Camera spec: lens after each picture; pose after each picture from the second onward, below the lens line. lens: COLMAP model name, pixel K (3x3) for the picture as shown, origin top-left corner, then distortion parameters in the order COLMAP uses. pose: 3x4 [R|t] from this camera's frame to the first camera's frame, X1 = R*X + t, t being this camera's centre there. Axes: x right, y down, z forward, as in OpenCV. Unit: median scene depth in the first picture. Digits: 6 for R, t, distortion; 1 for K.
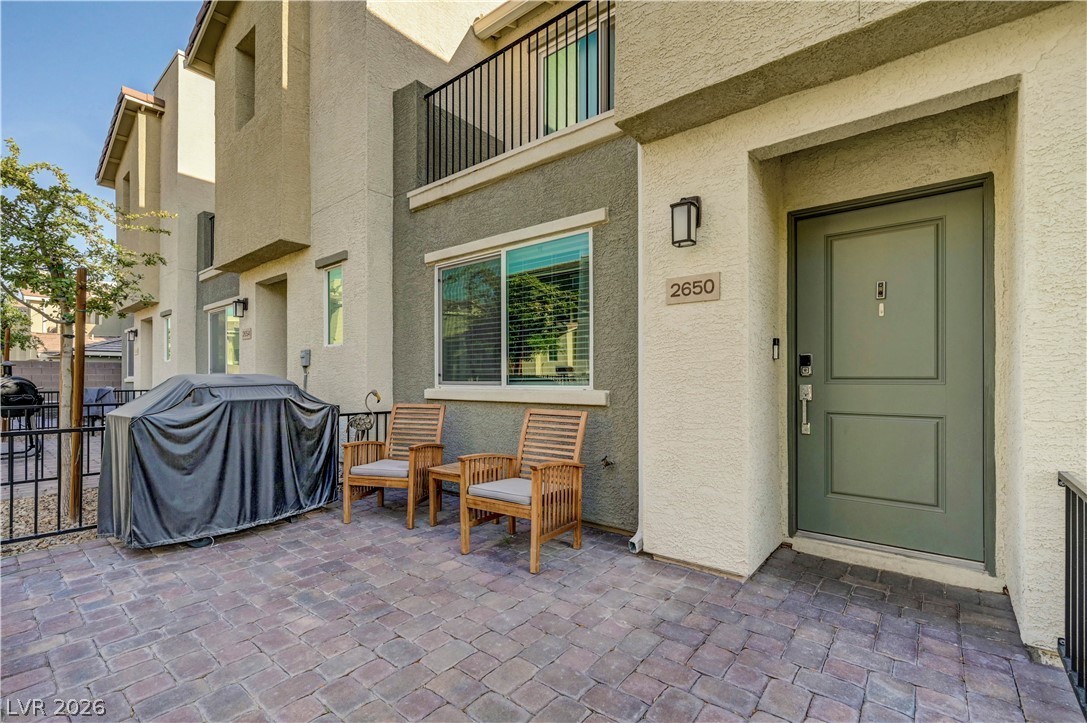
lens RADIAL K [[477.5, 0, 540.2], [0, 477.5, 375.8], [0, 0, 1]] dist [-0.000829, -0.000013]
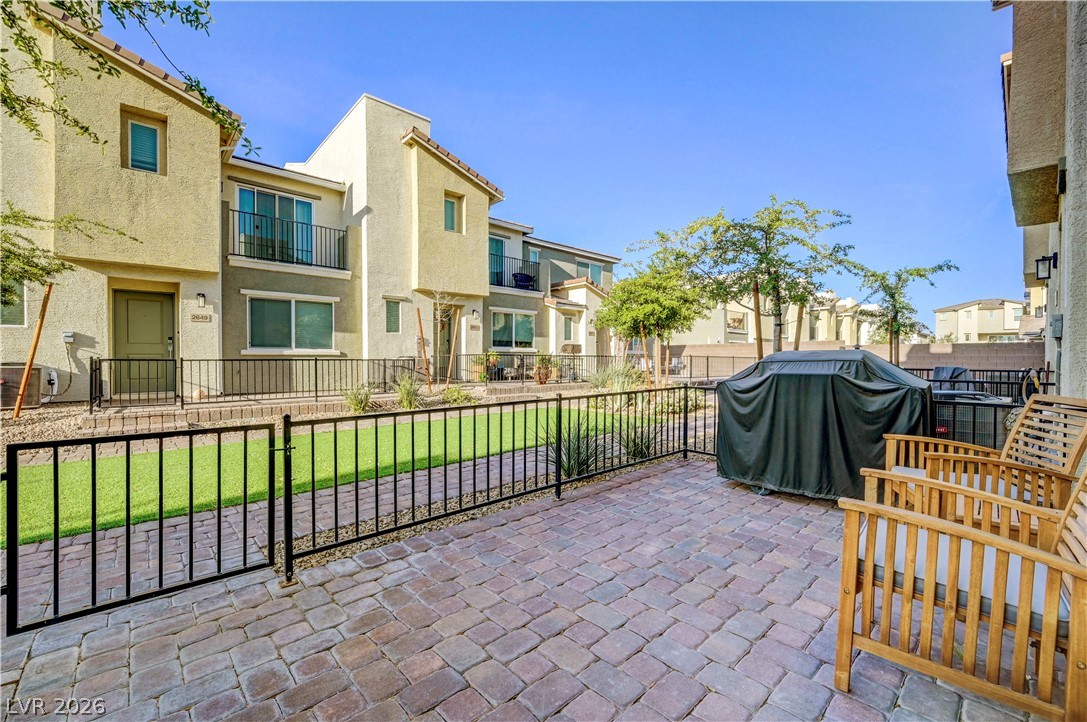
lens RADIAL K [[458.5, 0, 559.4], [0, 458.5, 363.0], [0, 0, 1]] dist [0.000315, 0.000183]
pose [[-0.126624, 0.008518, -0.991914, 0.465180], [0.002131, 0.999963, 0.008315, 0.015825], [0.991948, -0.001061, -0.126638, 0.600953]]
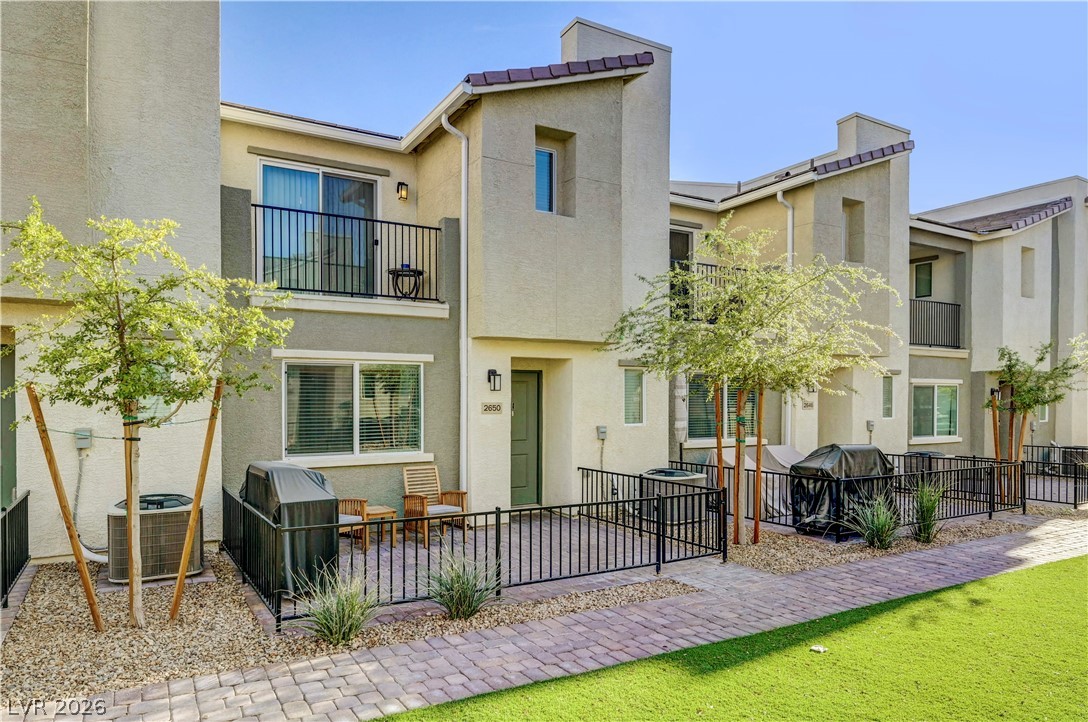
lens RADIAL K [[646.0, 0, 467.6], [0, 646.0, 399.2], [0, 0, 1]] dist [0.001202, -0.000714]
pose [[0.399077, -0.002308, 0.916914, -2.144989], [-0.004095, 0.999982, 0.004299, -0.193149], [-0.916908, -0.005471, 0.399061, -0.129662]]
